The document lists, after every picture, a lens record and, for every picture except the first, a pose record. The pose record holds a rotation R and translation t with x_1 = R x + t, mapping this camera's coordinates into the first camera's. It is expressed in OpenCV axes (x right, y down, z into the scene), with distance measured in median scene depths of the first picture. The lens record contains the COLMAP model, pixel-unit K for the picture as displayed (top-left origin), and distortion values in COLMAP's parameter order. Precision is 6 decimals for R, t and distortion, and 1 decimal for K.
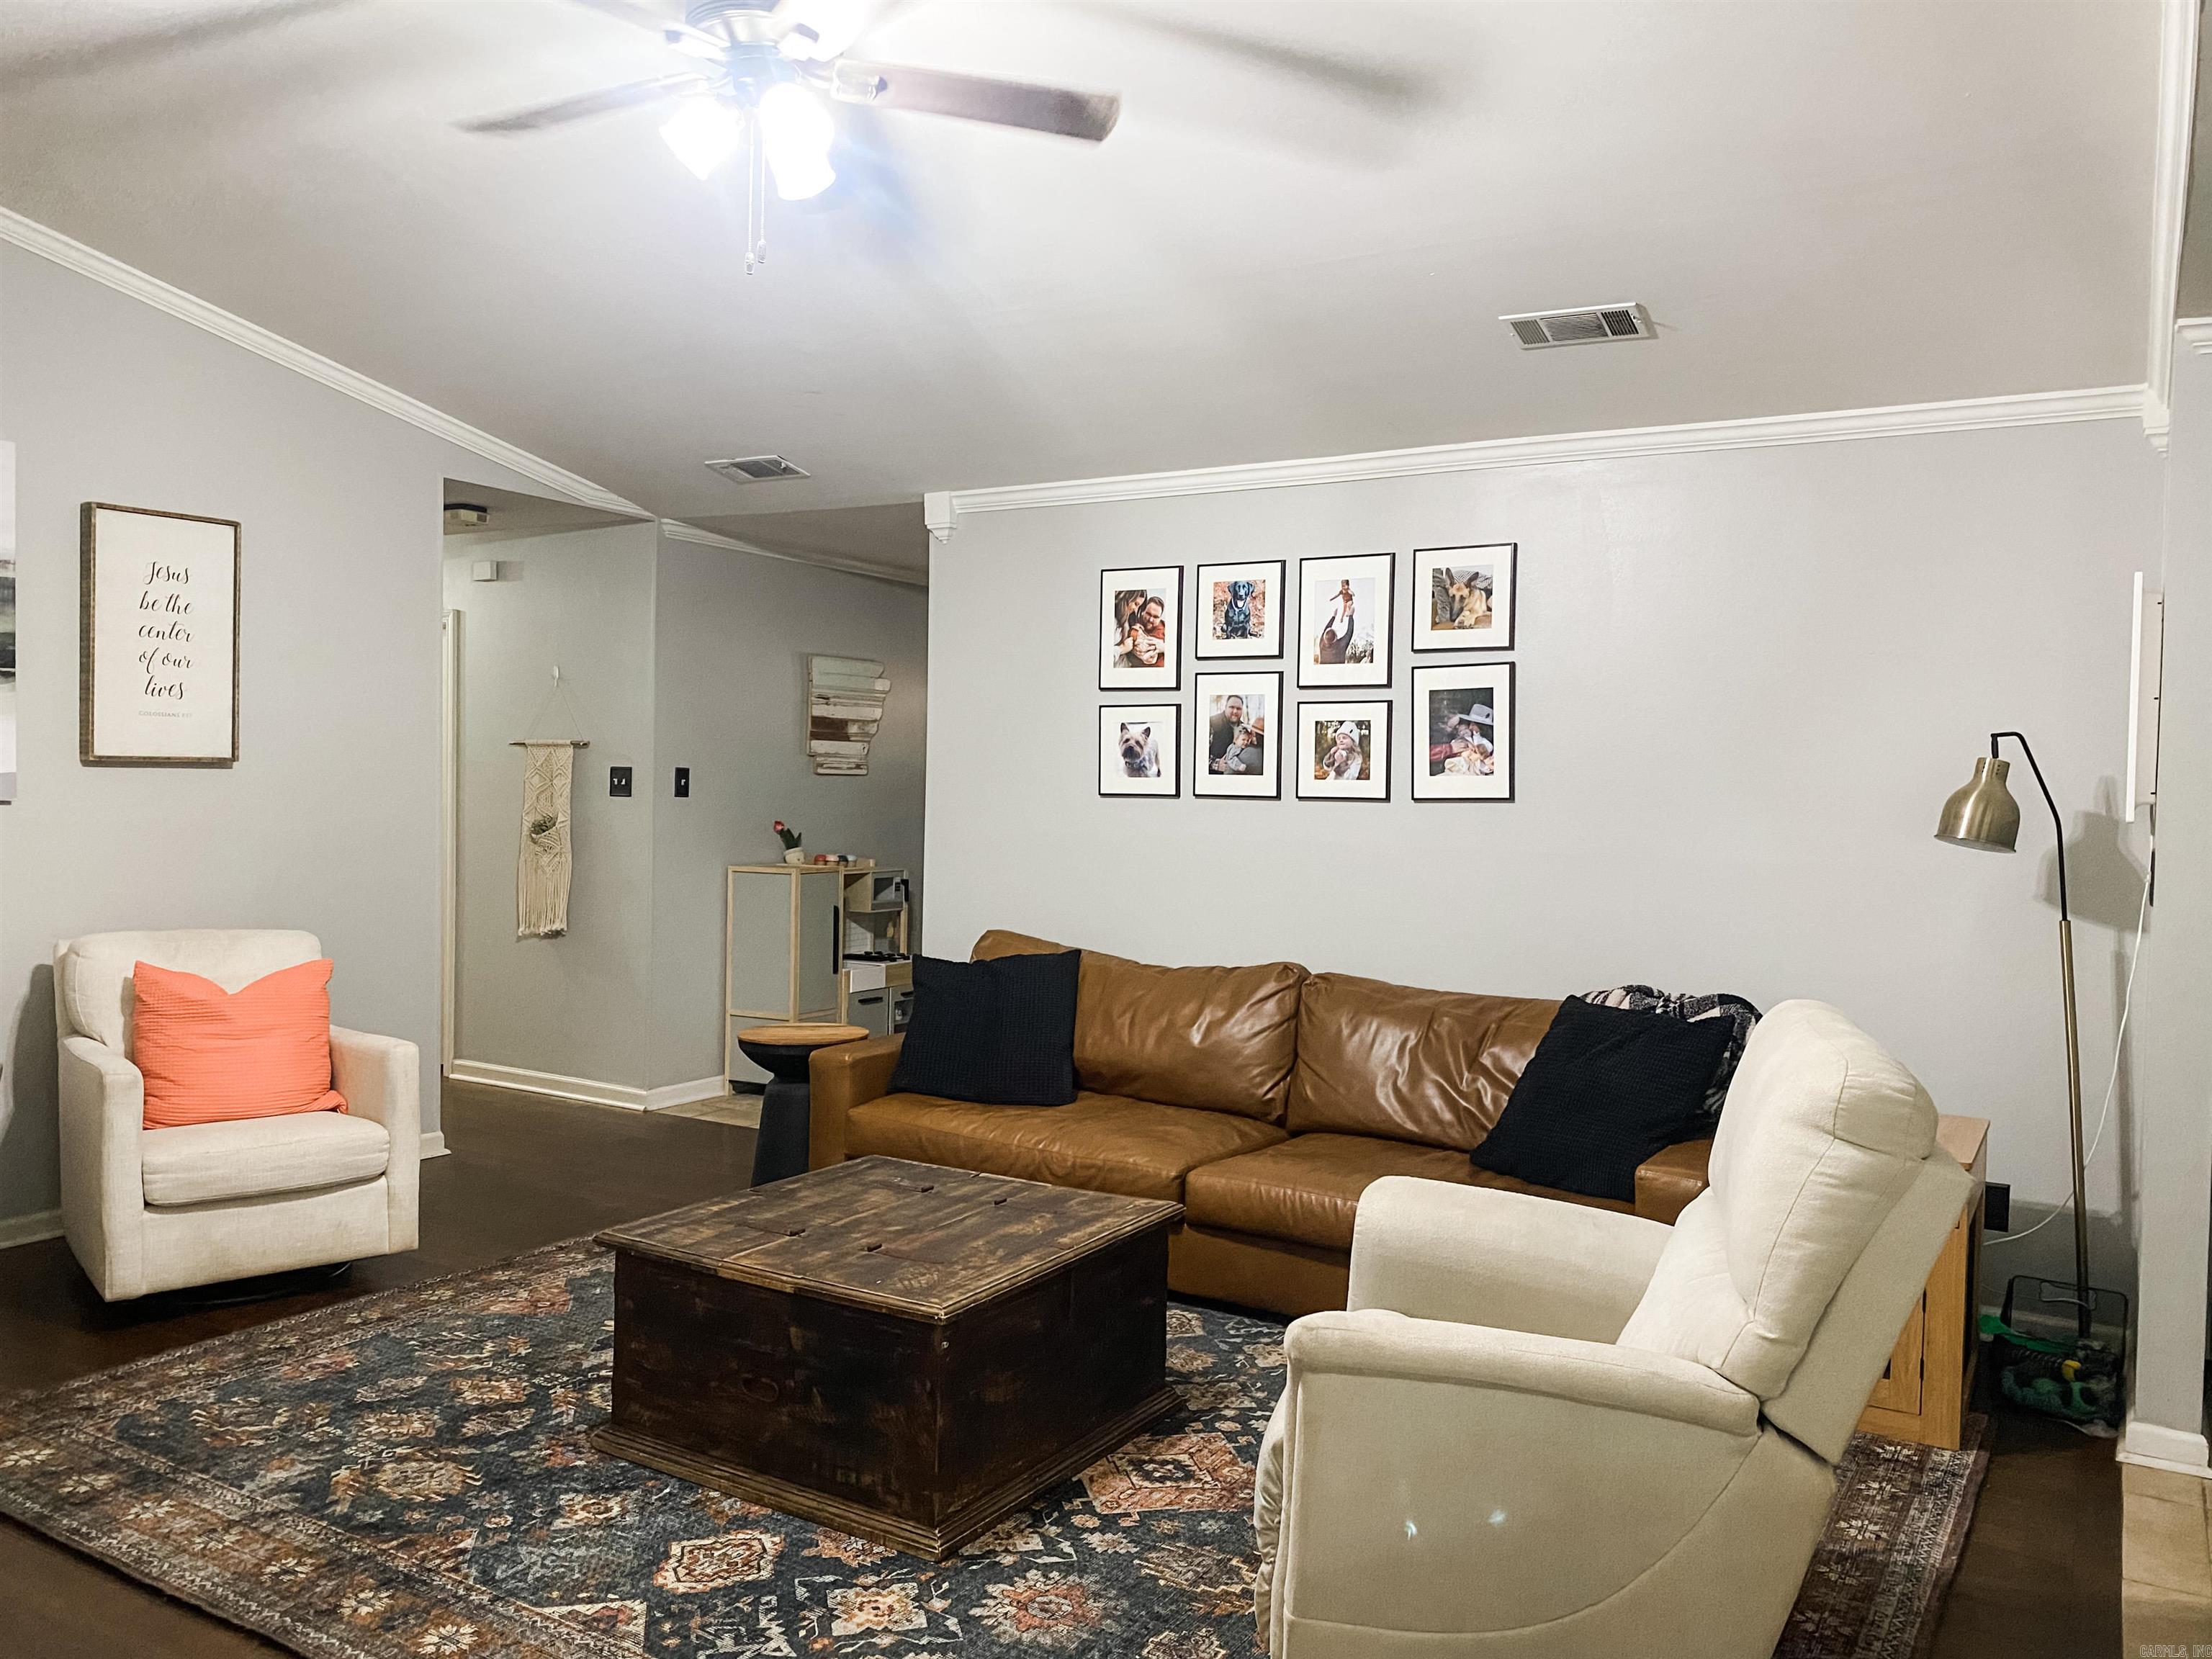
lens RADIAL K [[1670.1, 0, 1106.0], [0, 1670.1, 829.5], [0, 0, 1]] dist [0.000596, -0.006479]
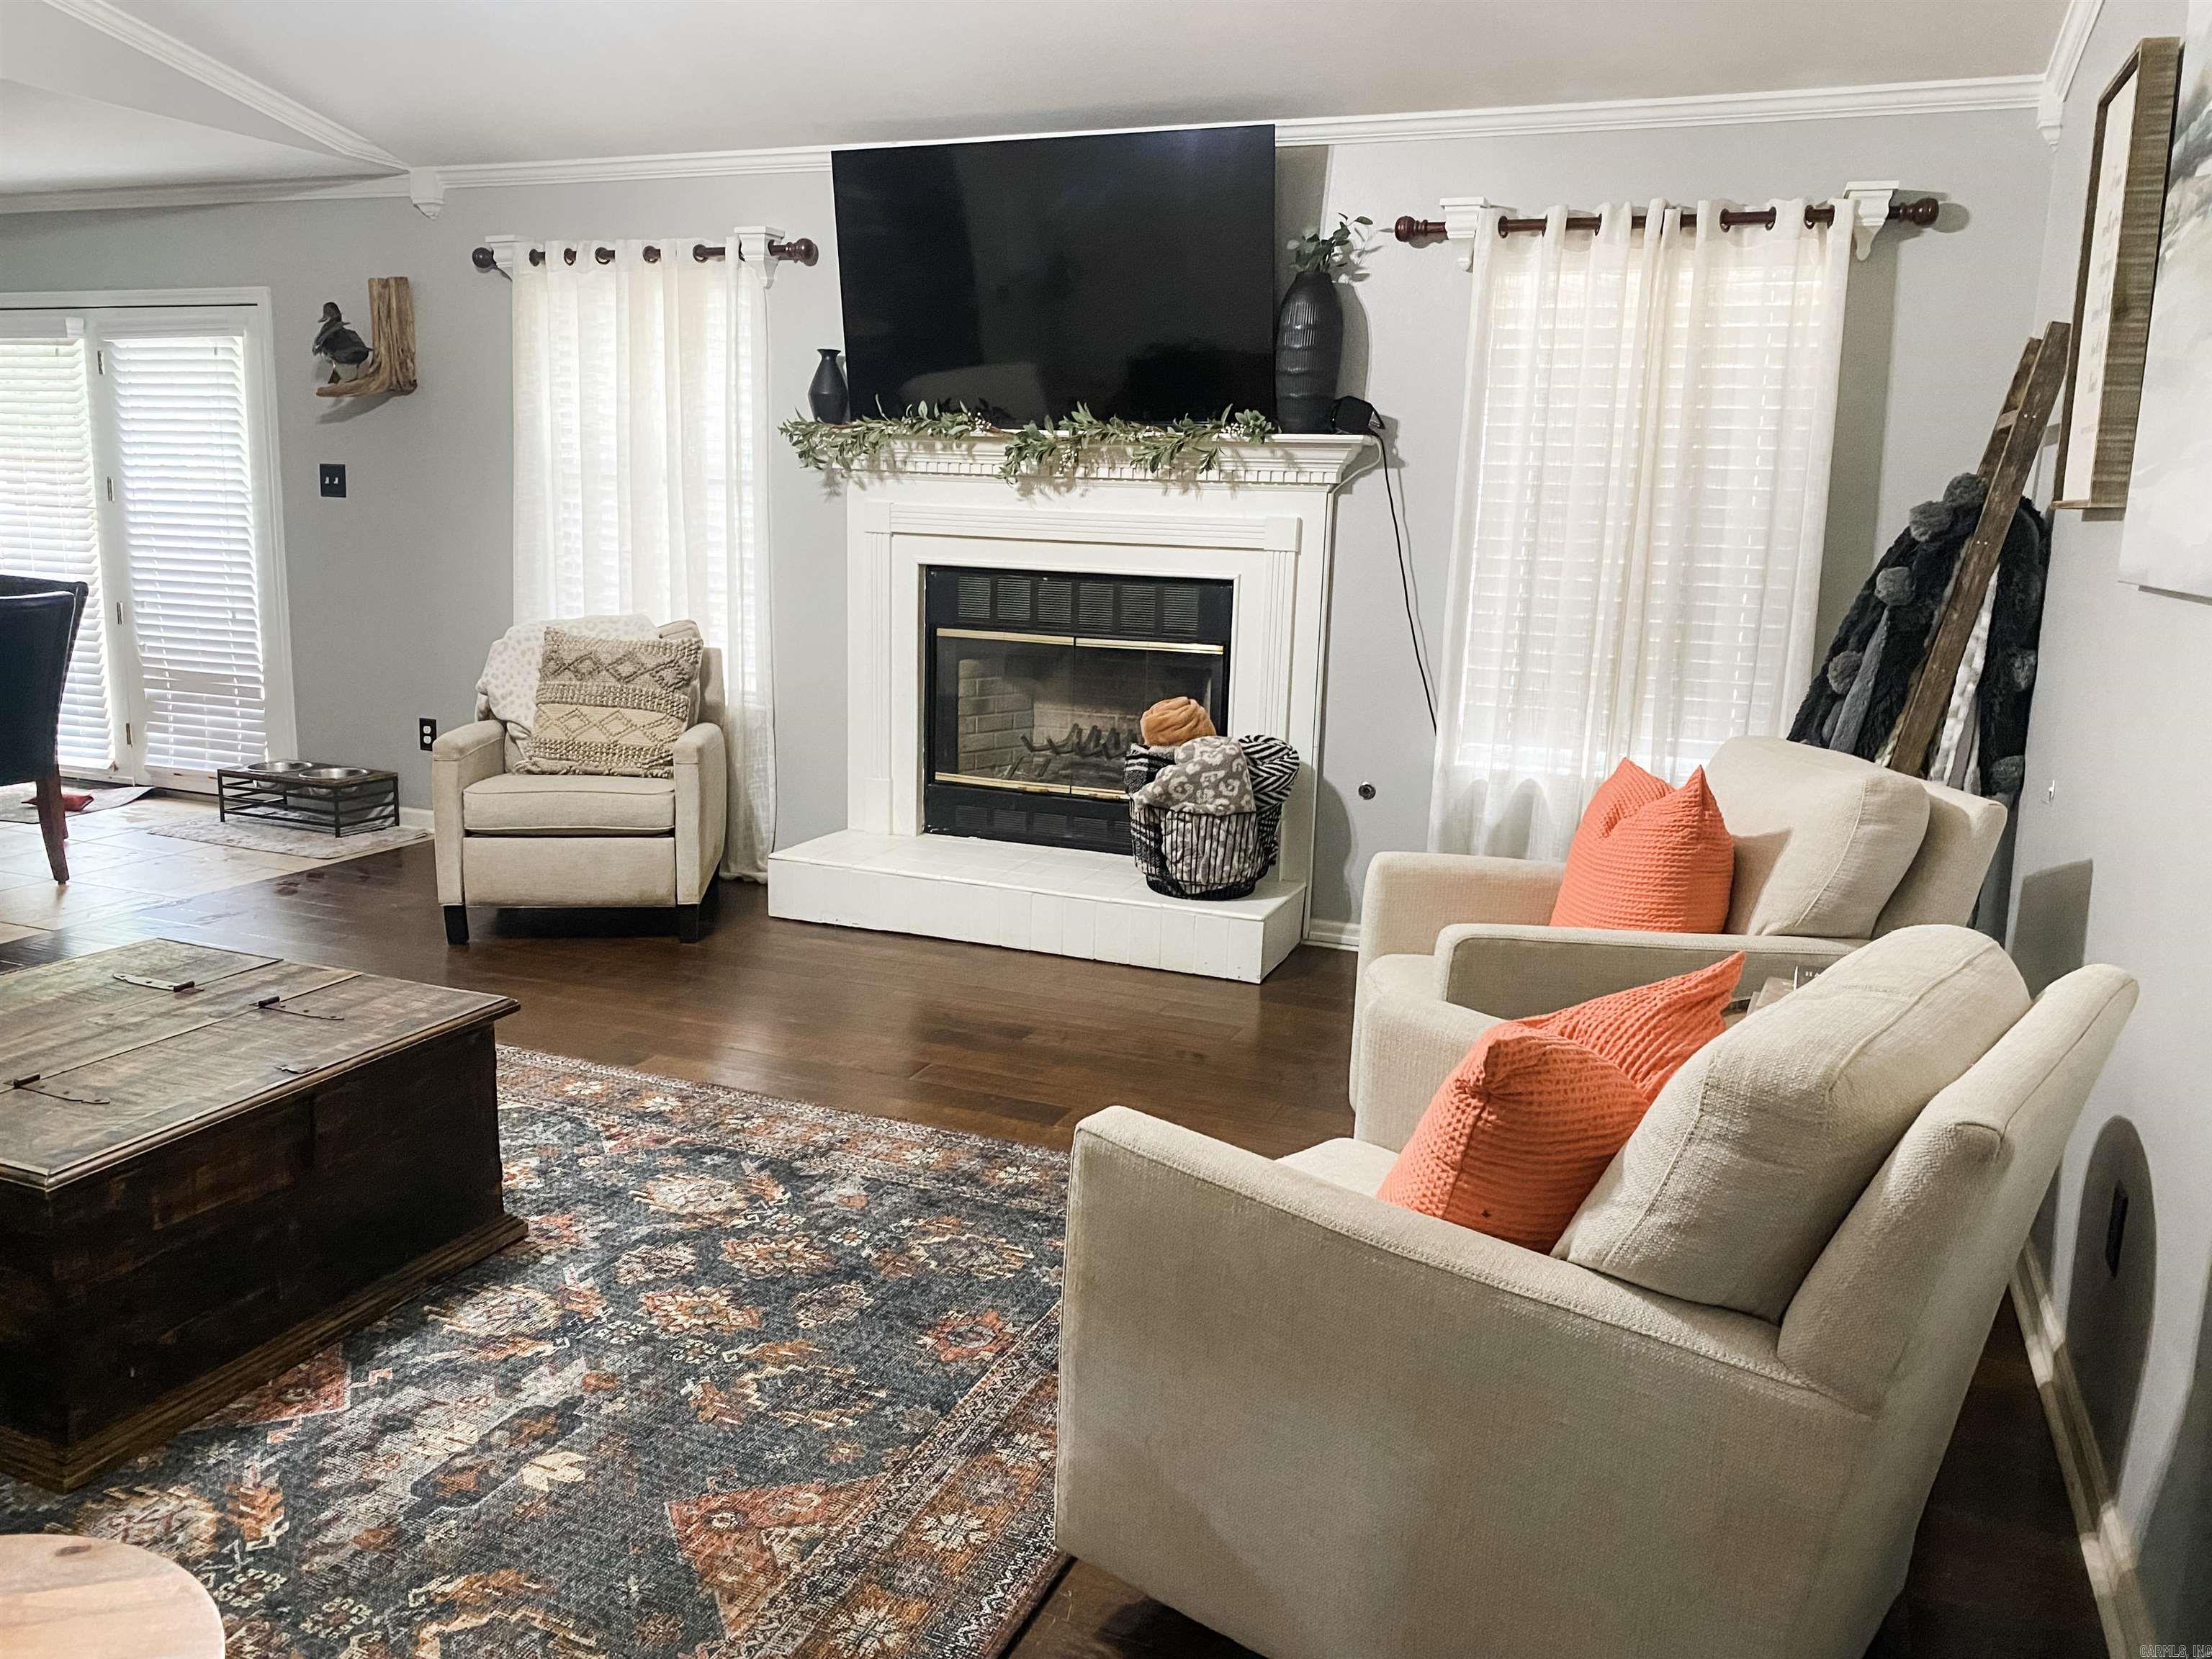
lens RADIAL K [[1677.4, 0, 1106.0], [0, 1677.4, 829.5], [0, 0, 1]] dist [0.043485, -0.055957]
pose [[-0.986290, -0.014565, -0.164375, -0.436935], [-0.052131, 0.972588, 0.226616, -0.056324], [0.156569, 0.232078, -0.960014, 1.762277]]
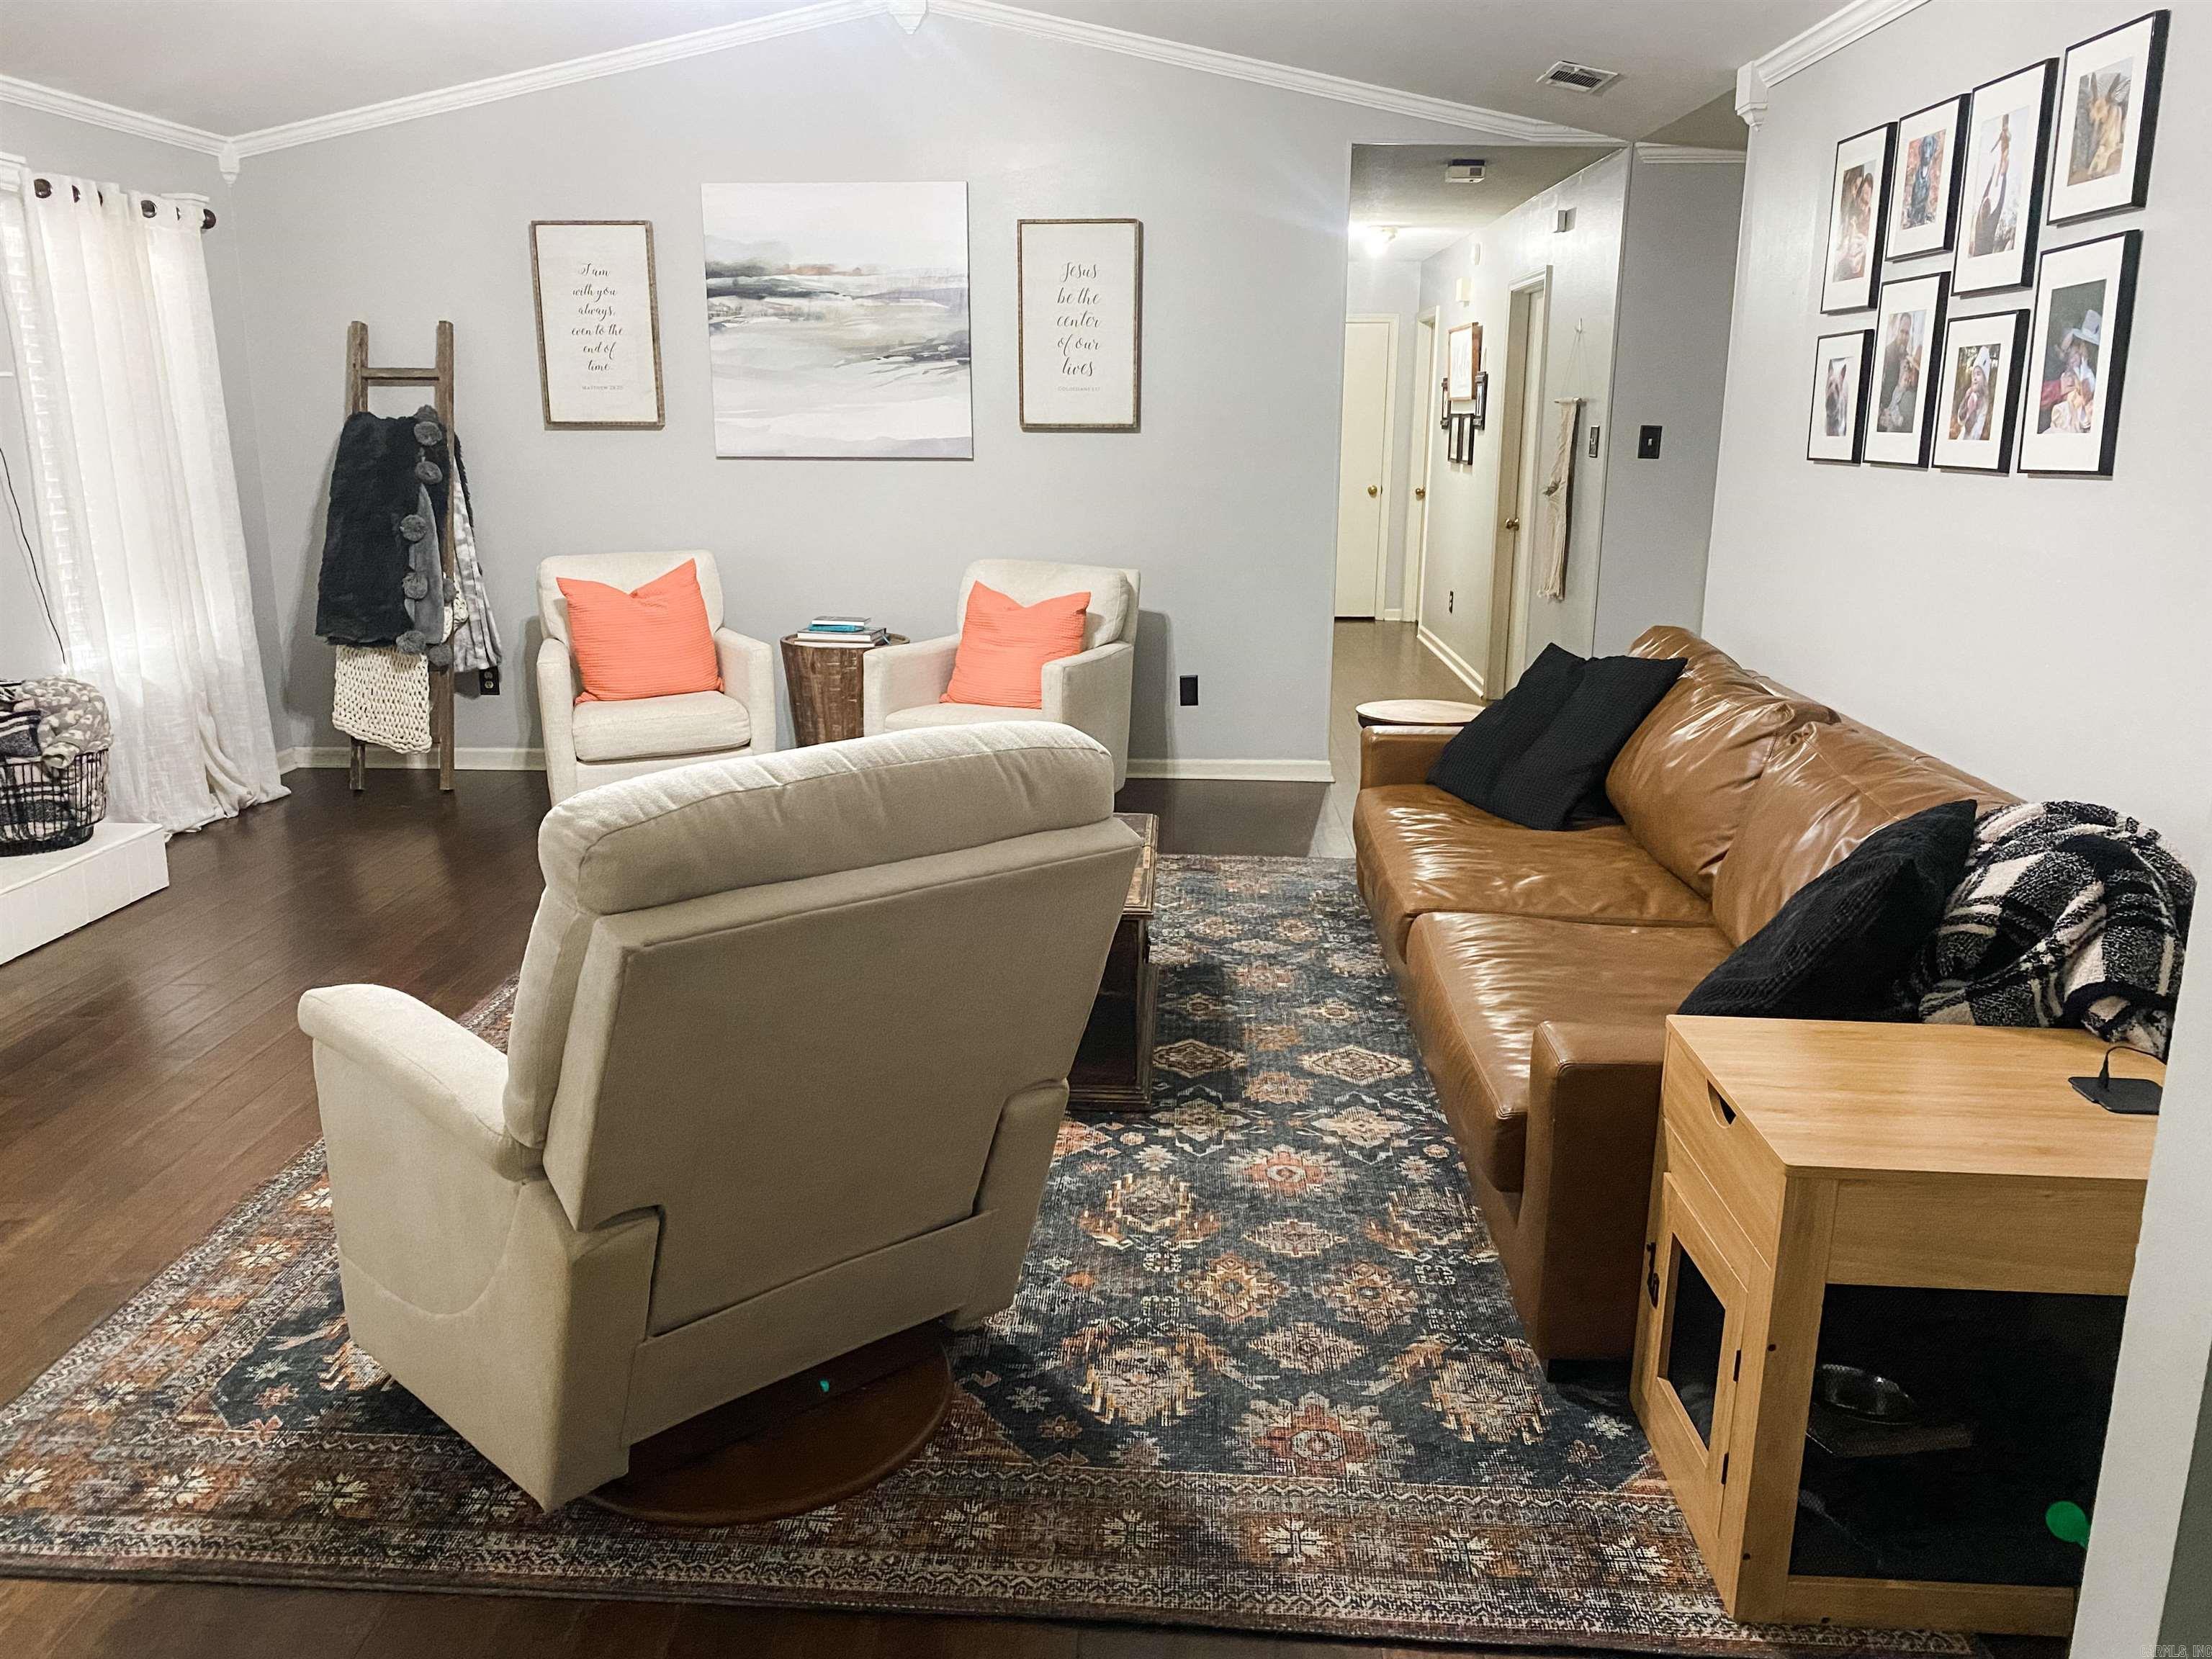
lens RADIAL K [[1690.5, 0, 1106.0], [0, 1690.5, 829.5], [0, 0, 1]] dist [-0.010365, -0.012147]
pose [[0.482267, 0.192943, -0.854513, 0.839258], [-0.028098, 0.978349, 0.205046, -0.007540], [0.875574, -0.074877, 0.477247, 0.542677]]
